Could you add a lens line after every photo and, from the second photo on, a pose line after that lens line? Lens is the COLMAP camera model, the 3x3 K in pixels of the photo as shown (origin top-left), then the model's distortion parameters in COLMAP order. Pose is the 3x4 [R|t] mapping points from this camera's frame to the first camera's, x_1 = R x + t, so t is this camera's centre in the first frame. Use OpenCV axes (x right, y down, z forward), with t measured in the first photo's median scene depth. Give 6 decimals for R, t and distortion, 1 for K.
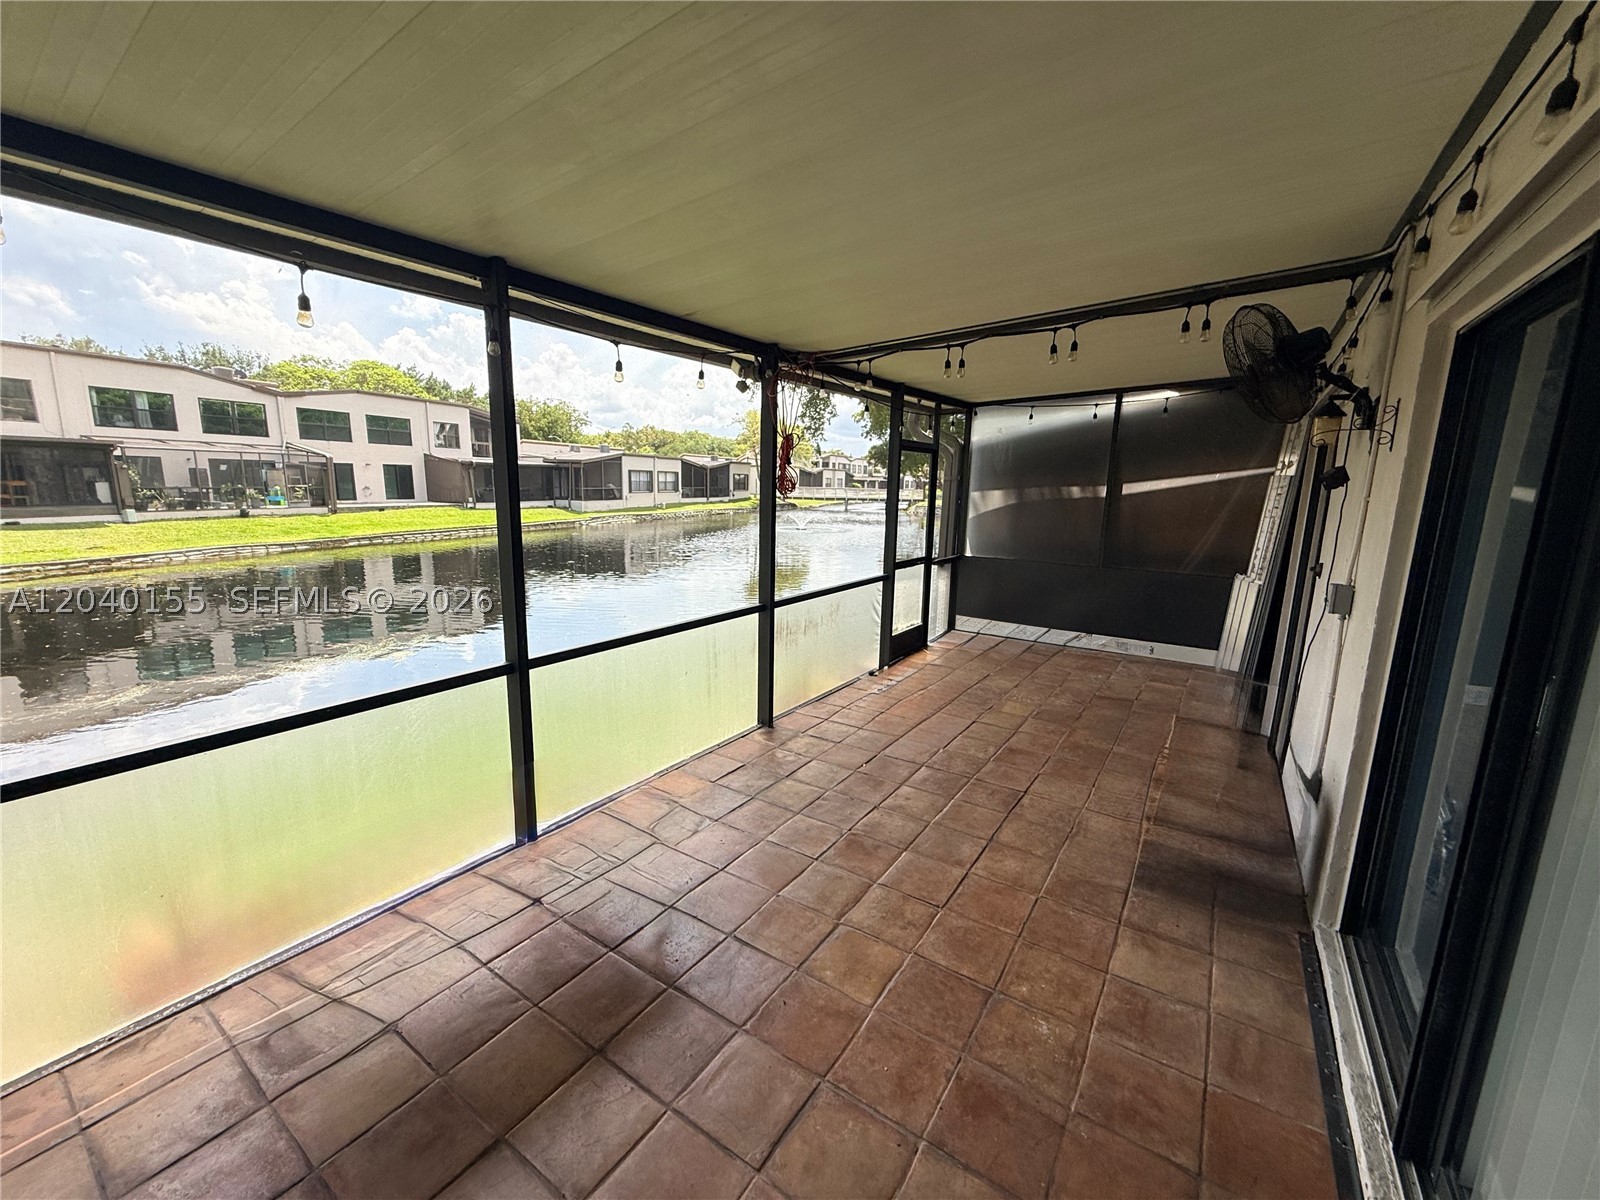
lens RADIAL K [[639.1, 0, 797.0], [0, 639.1, 601.6], [0, 0, 1]] dist [0.000610, -0.000109]
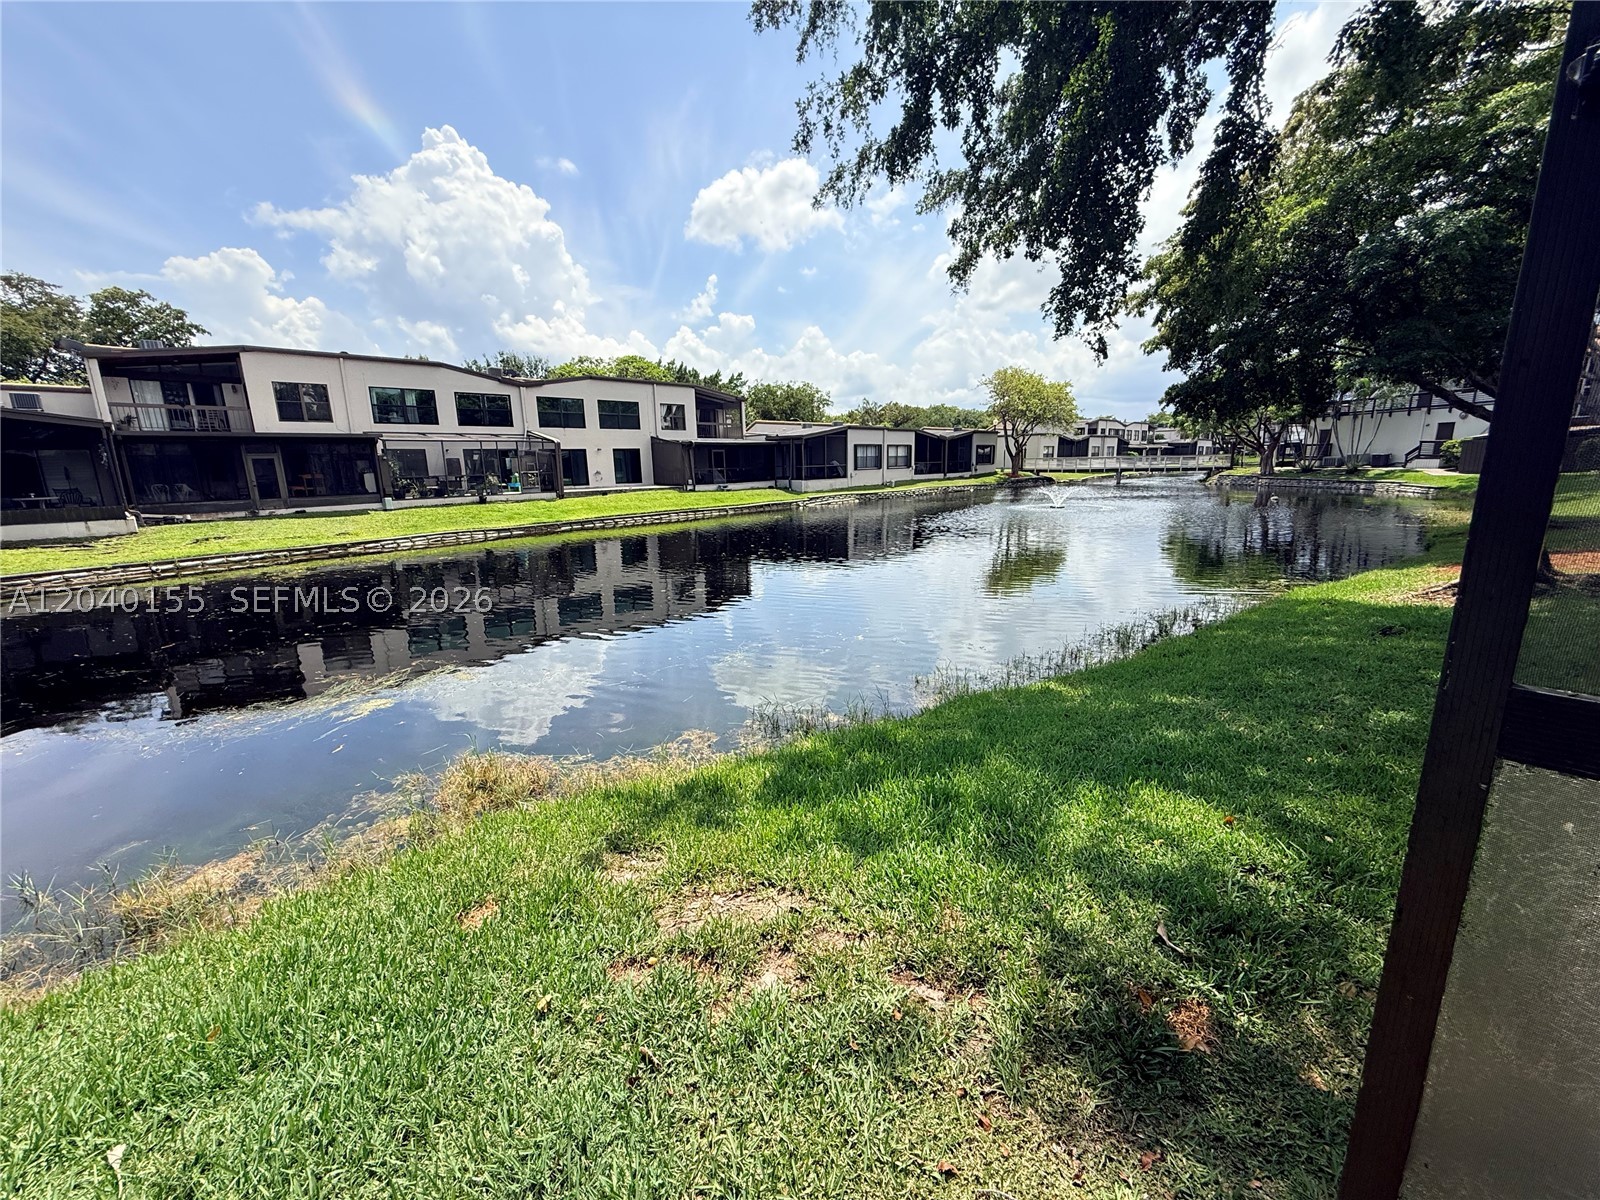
lens RADIAL K [[635.9, 0, 797.1], [0, 635.9, 599.9], [0, 0, 1]] dist [0.000945, -0.000458]
pose [[0.928242, 0.039724, -0.369851, 0.004660], [-0.029286, 0.999000, 0.033797, -0.019498], [0.370823, -0.020541, 0.928476, 0.177394]]
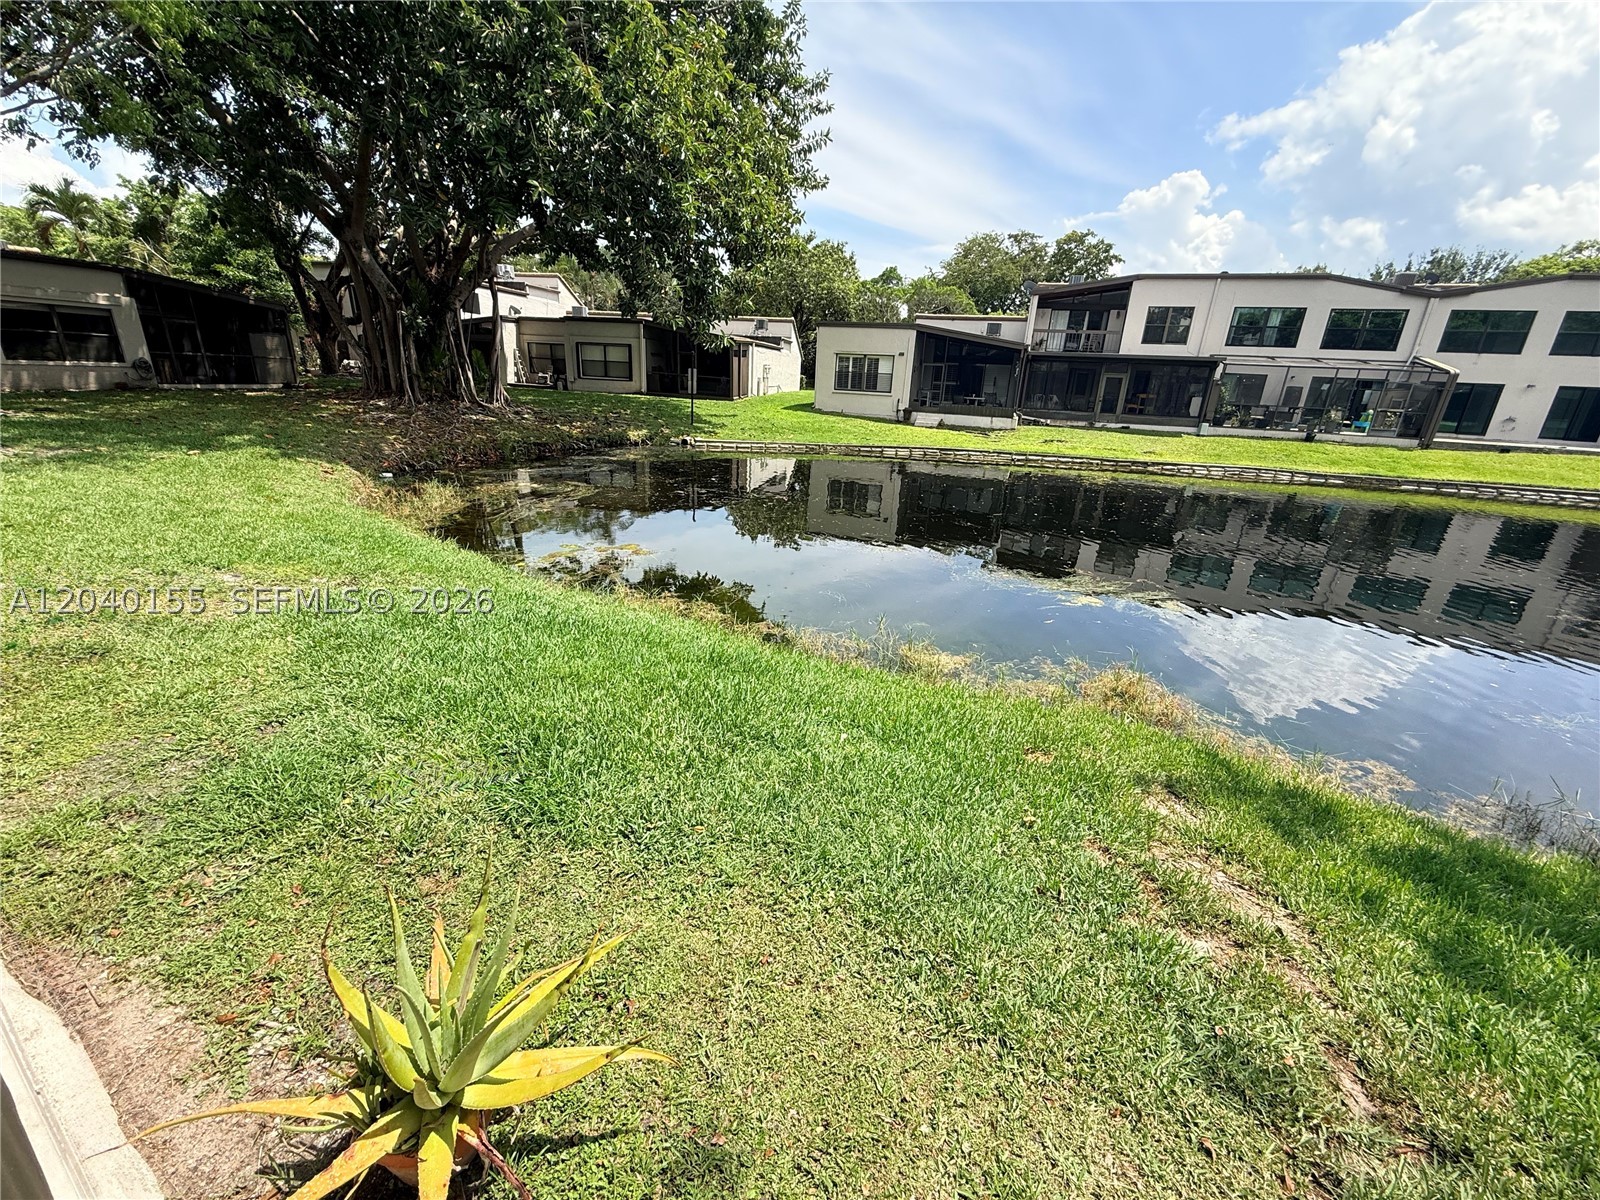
lens RADIAL K [[635.9, 0, 797.1], [0, 635.9, 599.9], [0, 0, 1]] dist [0.000945, -0.000458]
pose [[0.050731, 0.320072, -0.946034, 0.029639], [-0.228278, 0.925893, 0.301016, -0.023093], [0.972273, 0.200688, 0.120037, 0.178701]]
